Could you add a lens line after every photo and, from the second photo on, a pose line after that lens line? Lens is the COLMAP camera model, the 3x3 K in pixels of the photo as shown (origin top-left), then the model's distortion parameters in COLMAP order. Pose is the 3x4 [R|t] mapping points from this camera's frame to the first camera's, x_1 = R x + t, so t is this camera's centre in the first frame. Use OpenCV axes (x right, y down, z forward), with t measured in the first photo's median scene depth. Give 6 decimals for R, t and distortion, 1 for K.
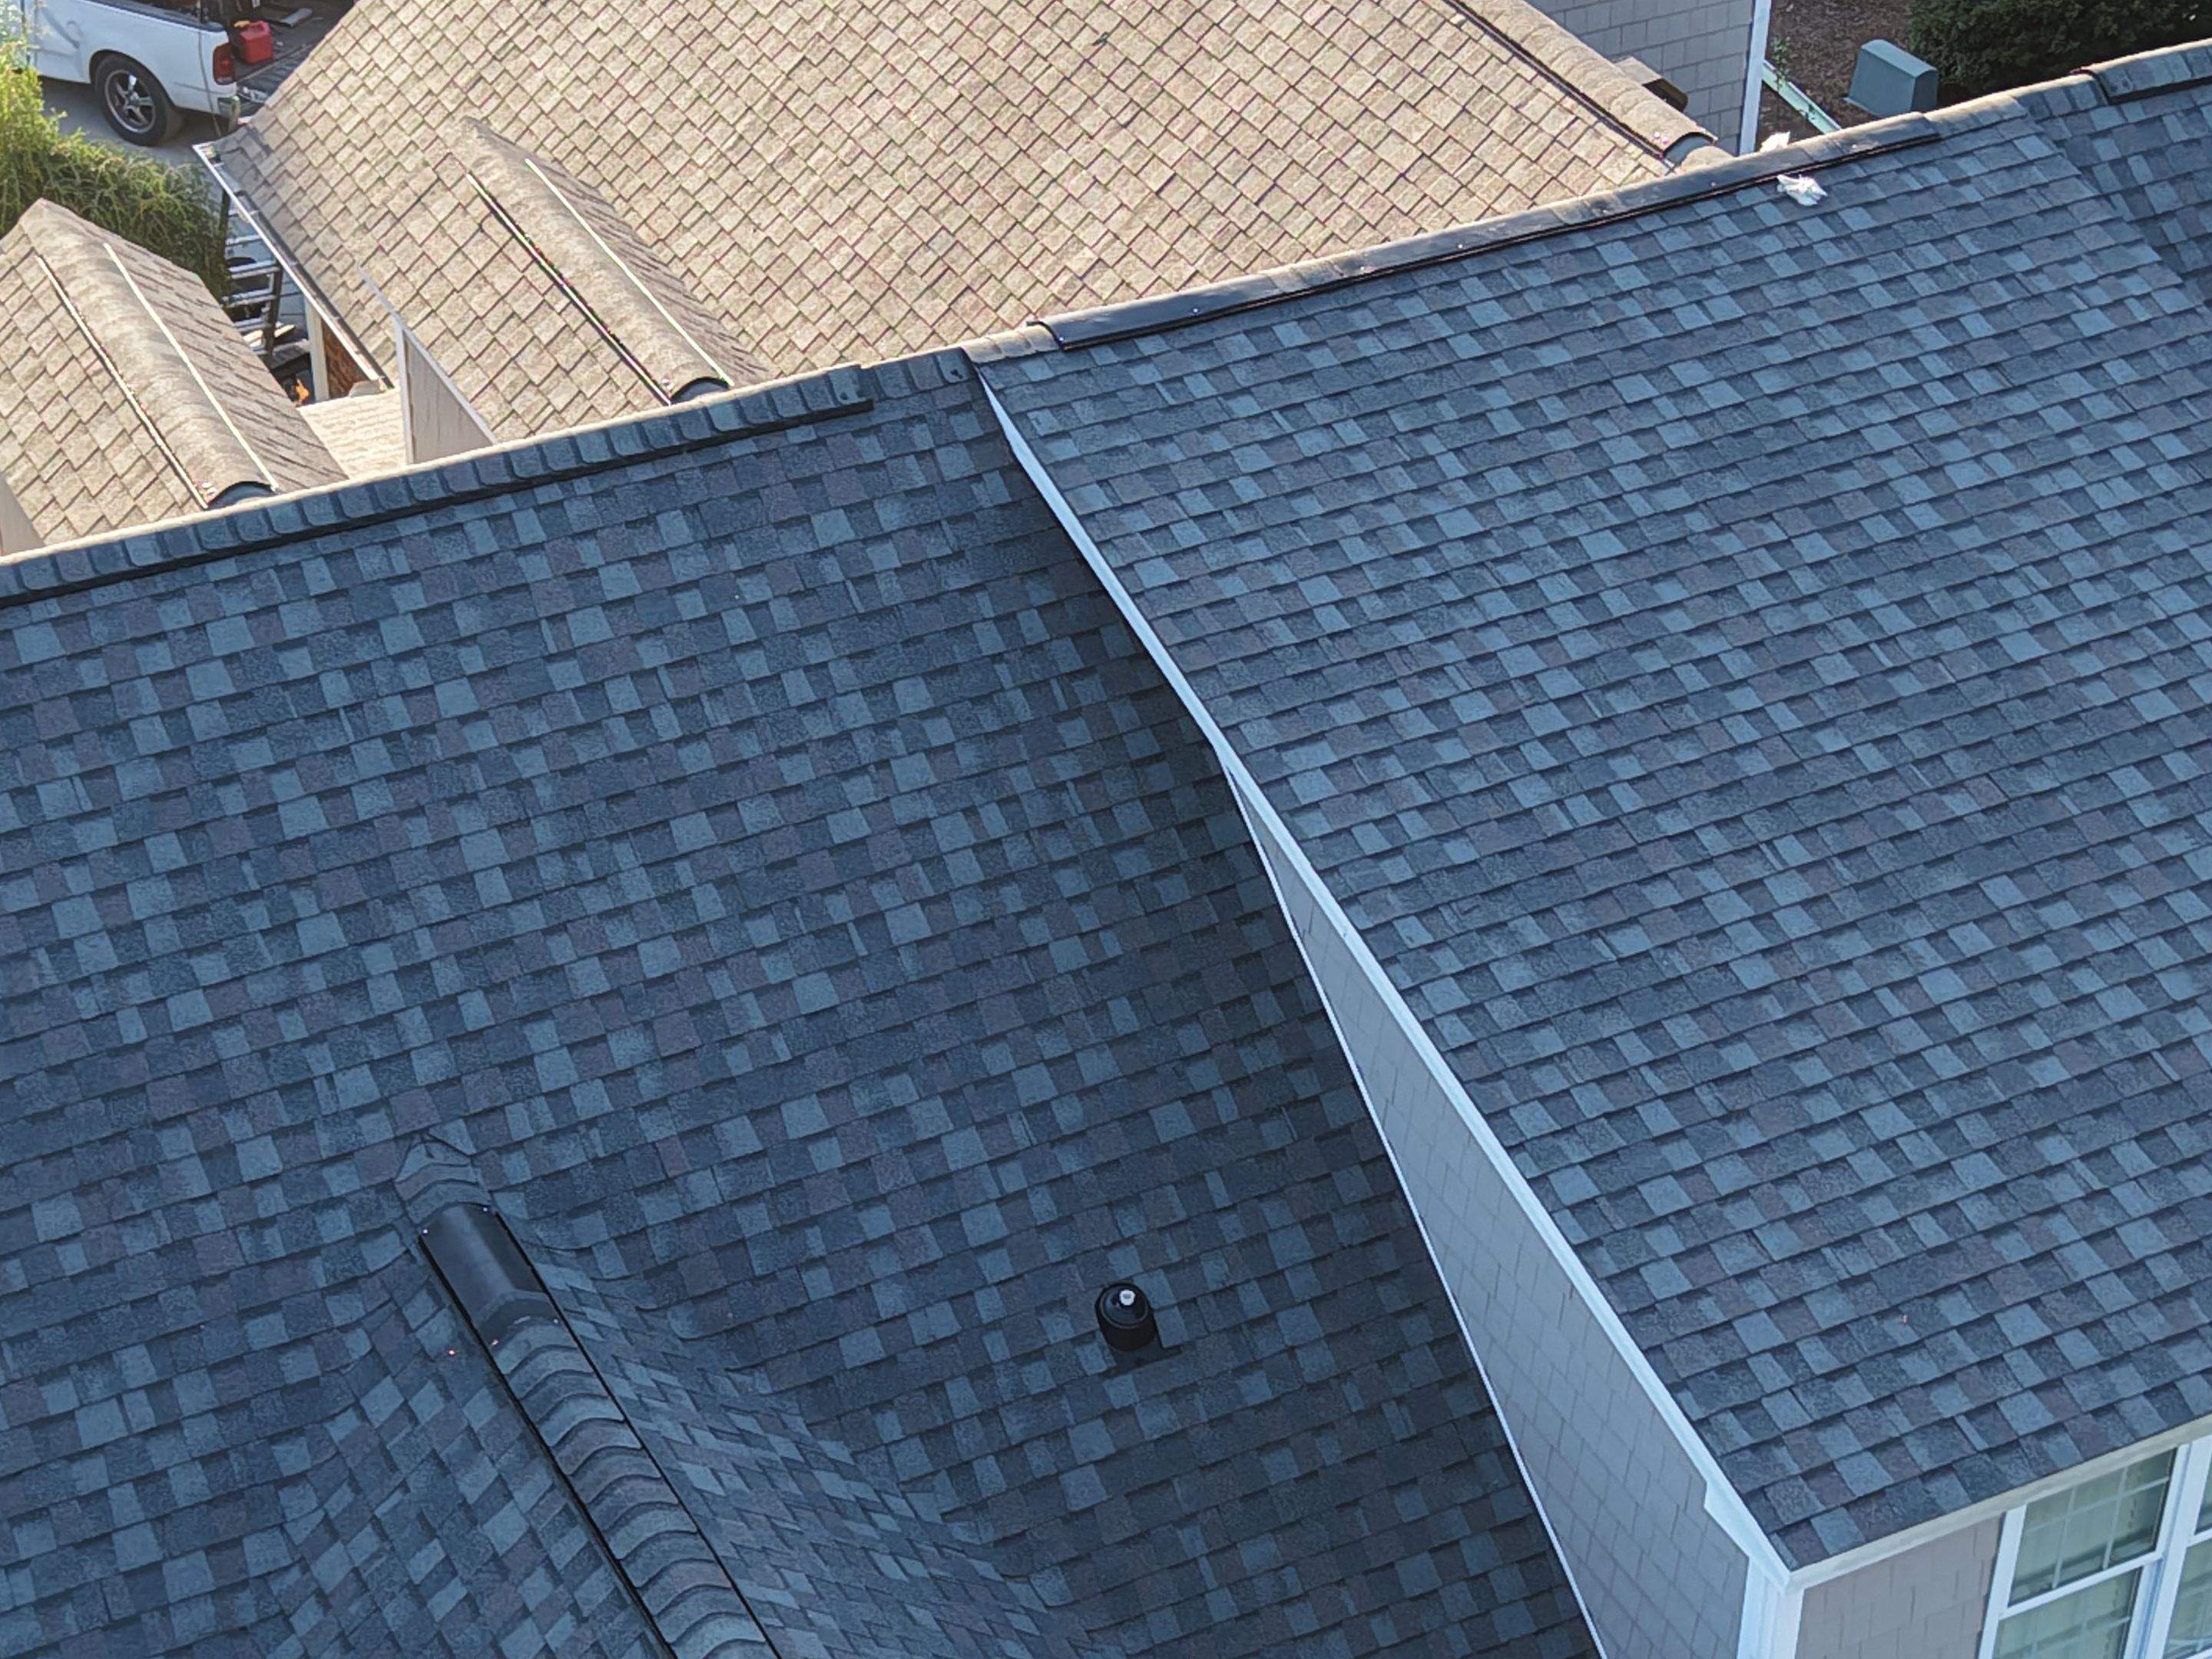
lens RADIAL K [[4377.4, 0, 1074.2], [0, 4377.4, 831.9], [0, 0, 1]] dist [0.100257, 0.090588]
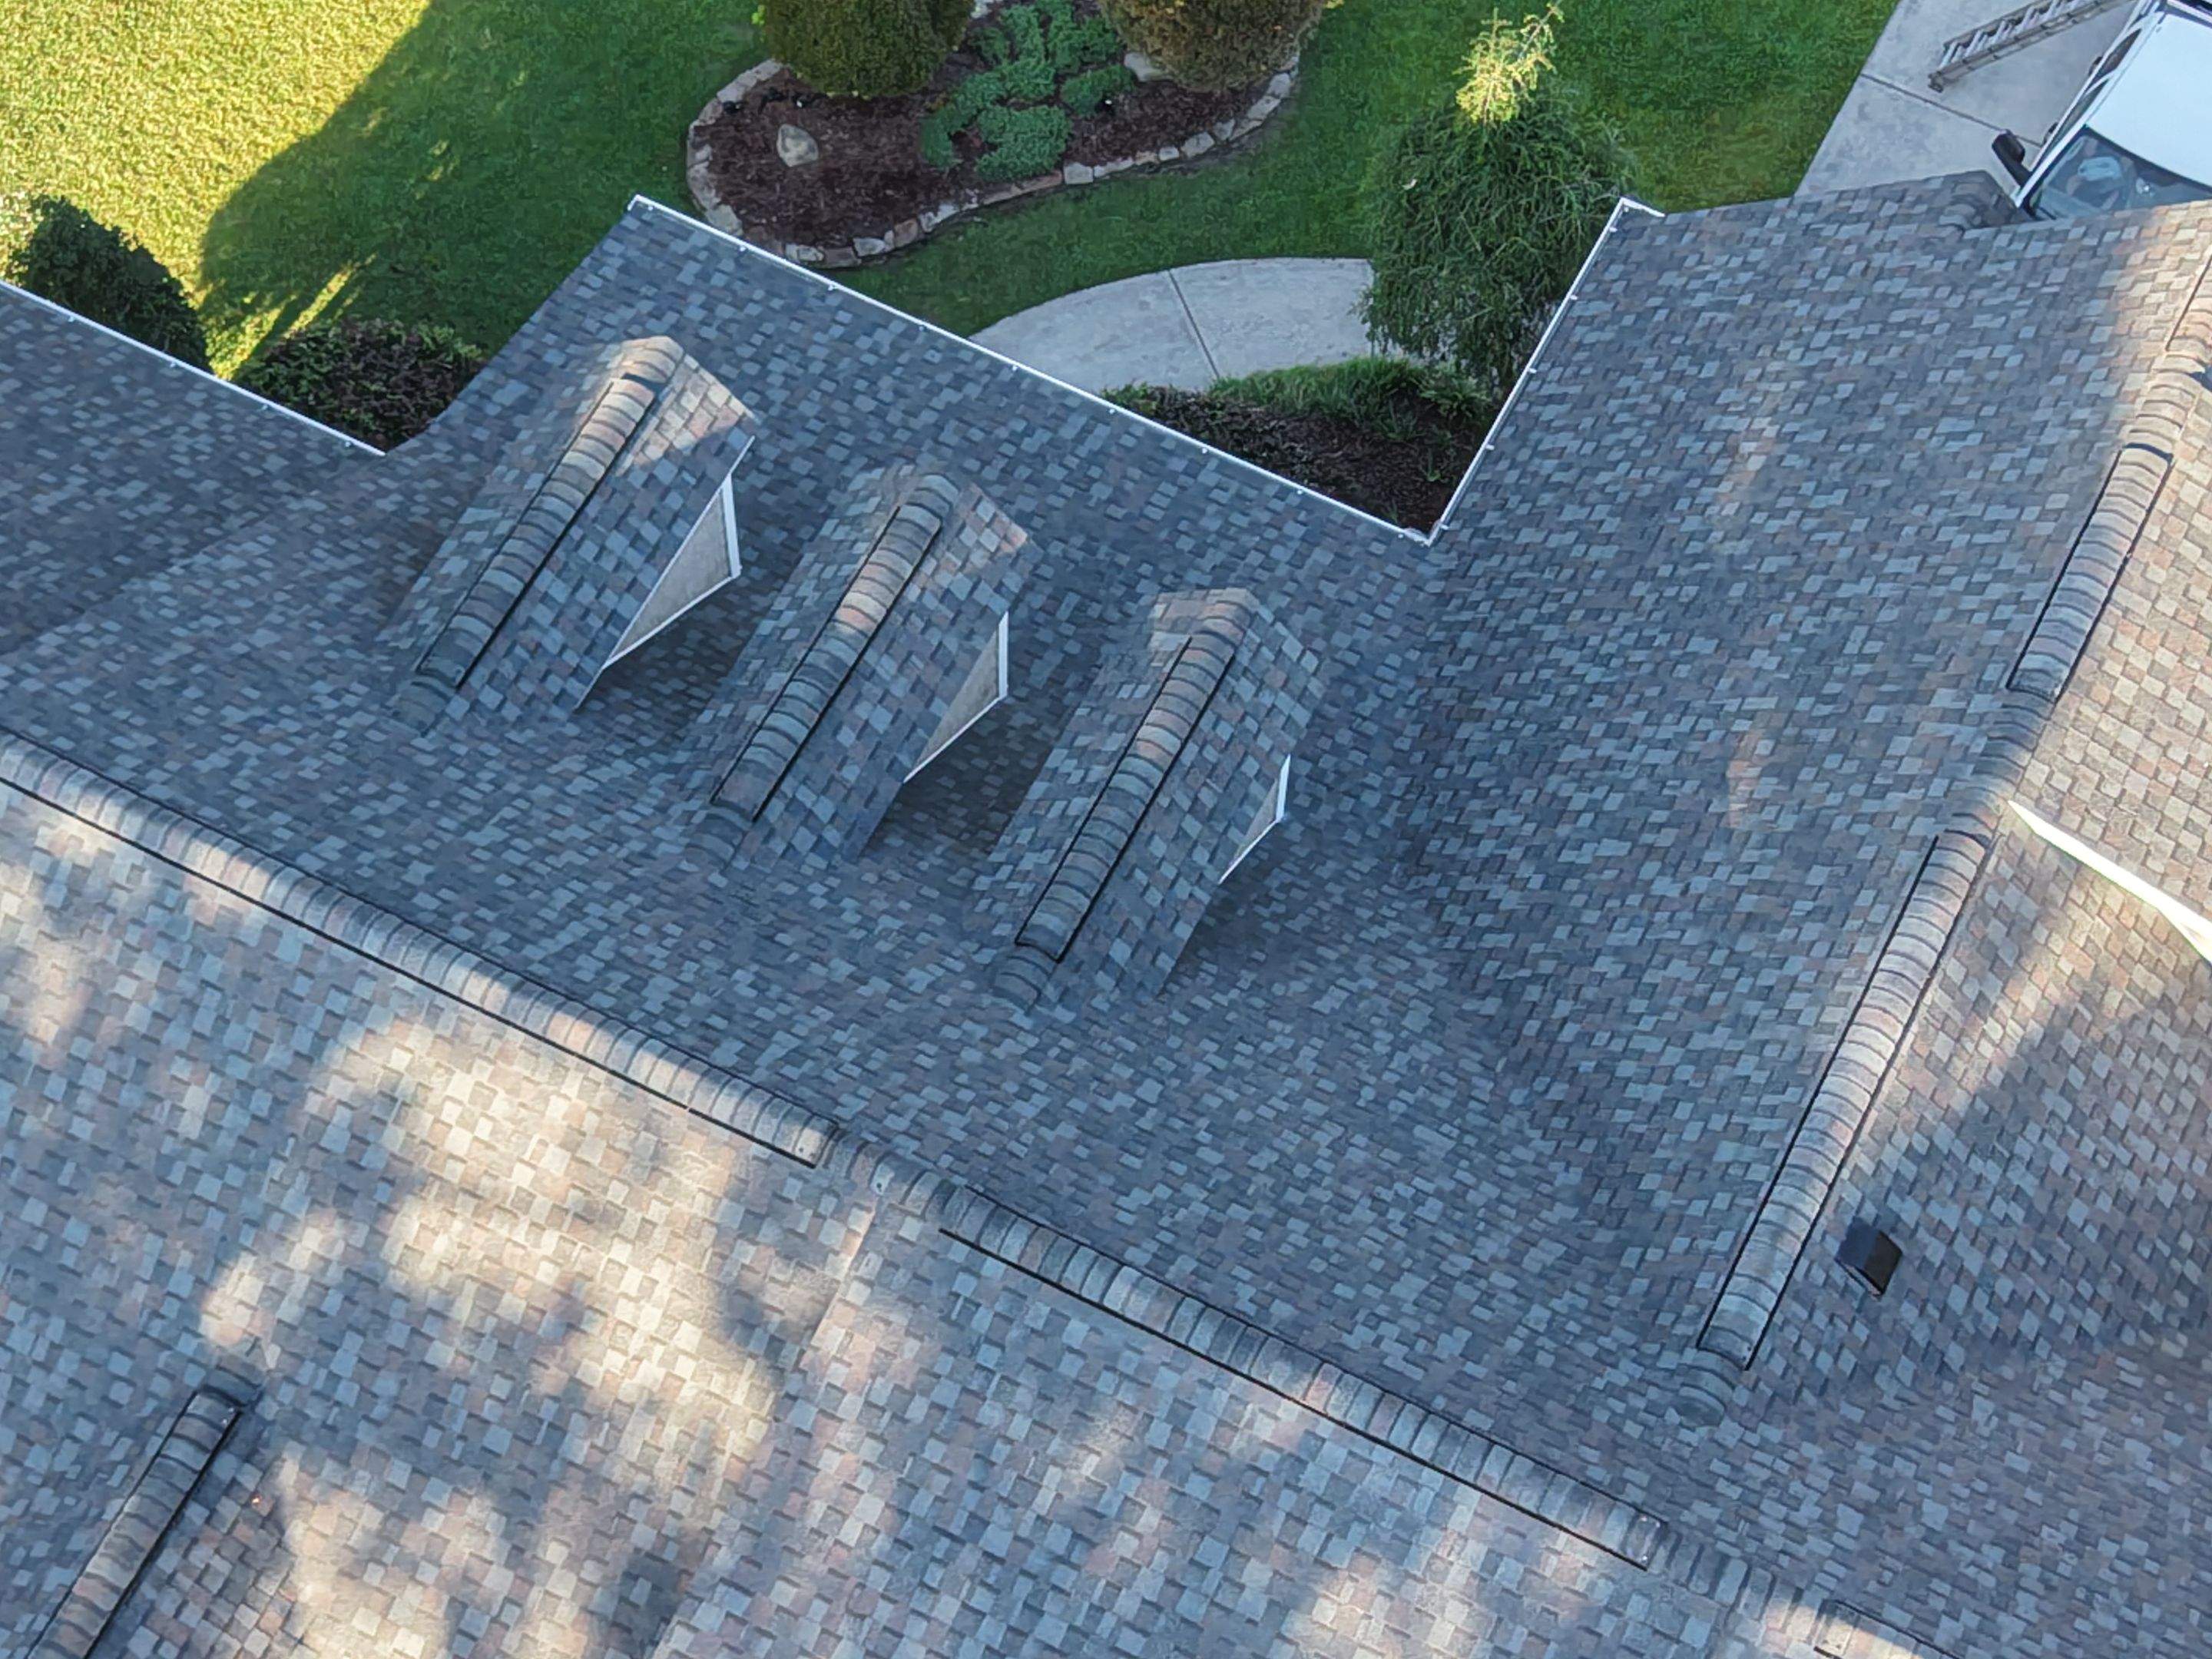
lens RADIAL K [[4273.1, 0, 1089.0], [0, 4273.1, 839.7], [0, 0, 1]] dist [0.233605, -0.953340]
pose [[0.587320, 0.707475, -0.393108, 0.496660], [-0.472884, 0.694138, 0.542728, -1.004823], [0.656838, -0.132861, 0.742235, 0.033016]]
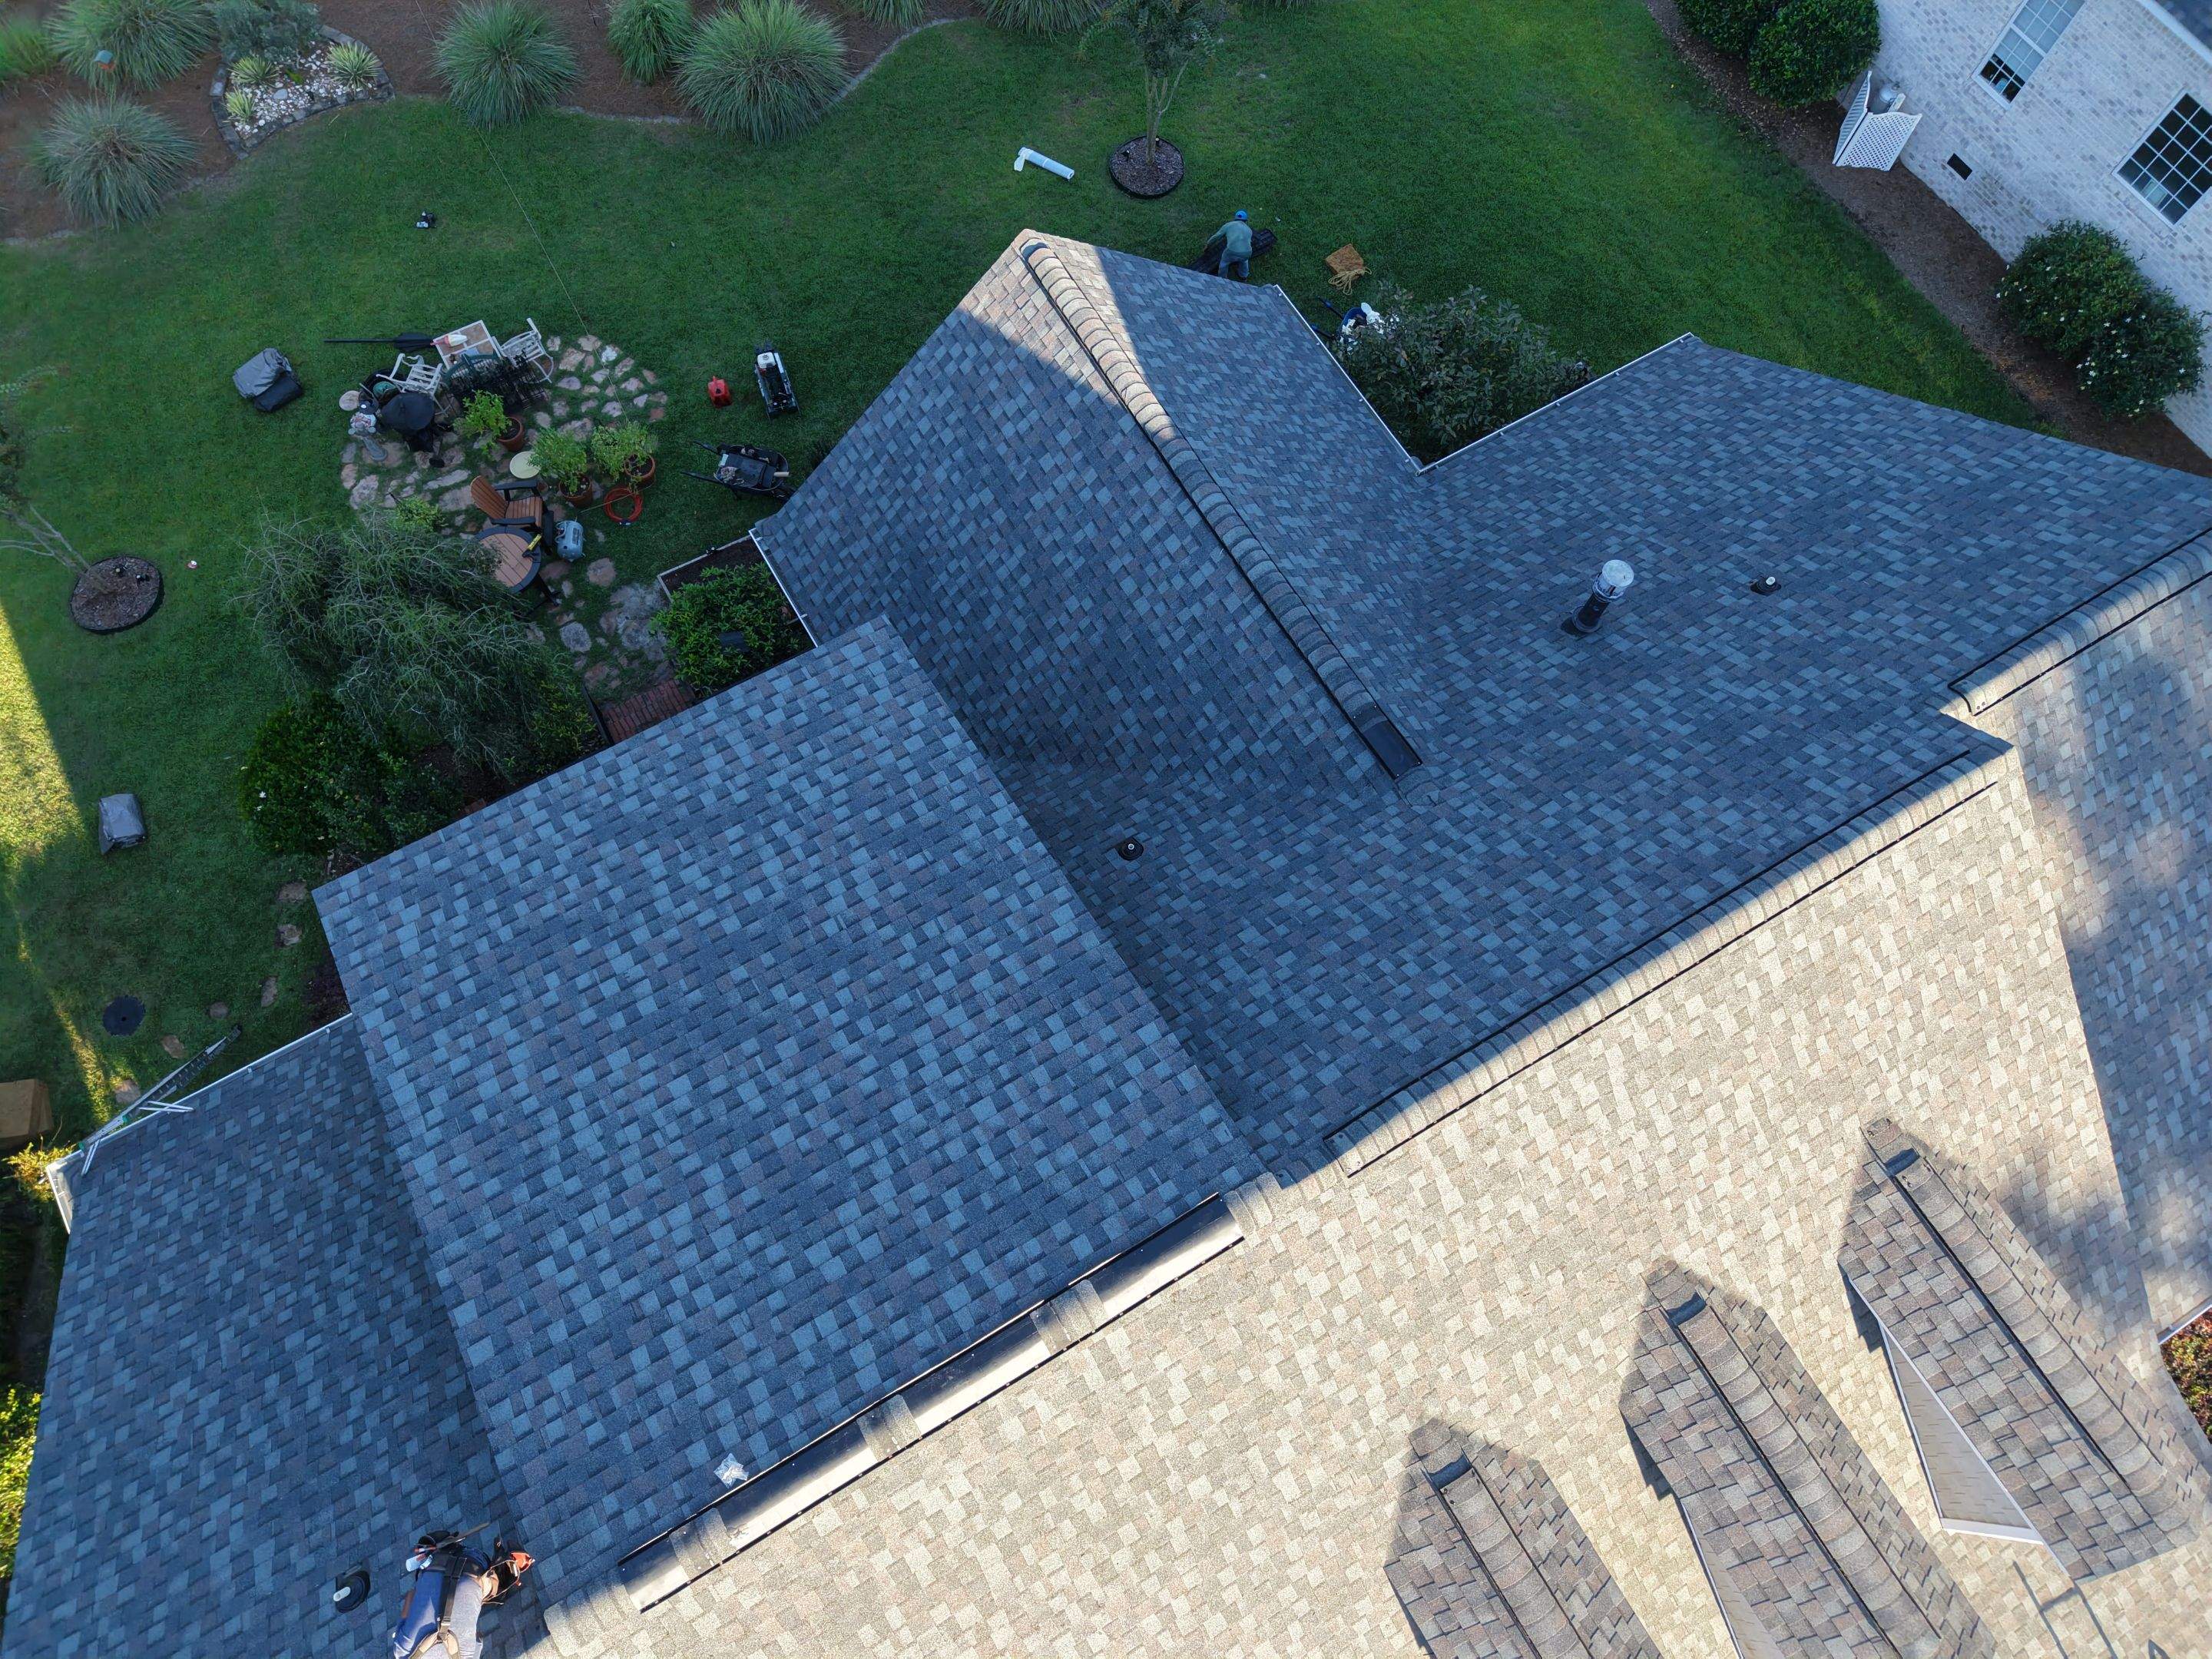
lens RADIAL K [[1486.8, 0, 1103.5], [0, 1486.8, 830.7], [0, 0, 1]] dist [0.014497, -0.008665]
pose [[-0.997520, 0.038246, -0.059090, 0.072048], [-0.066474, -0.235868, 0.969509, -0.648214], [0.023143, 0.971032, 0.237826, 0.763148]]
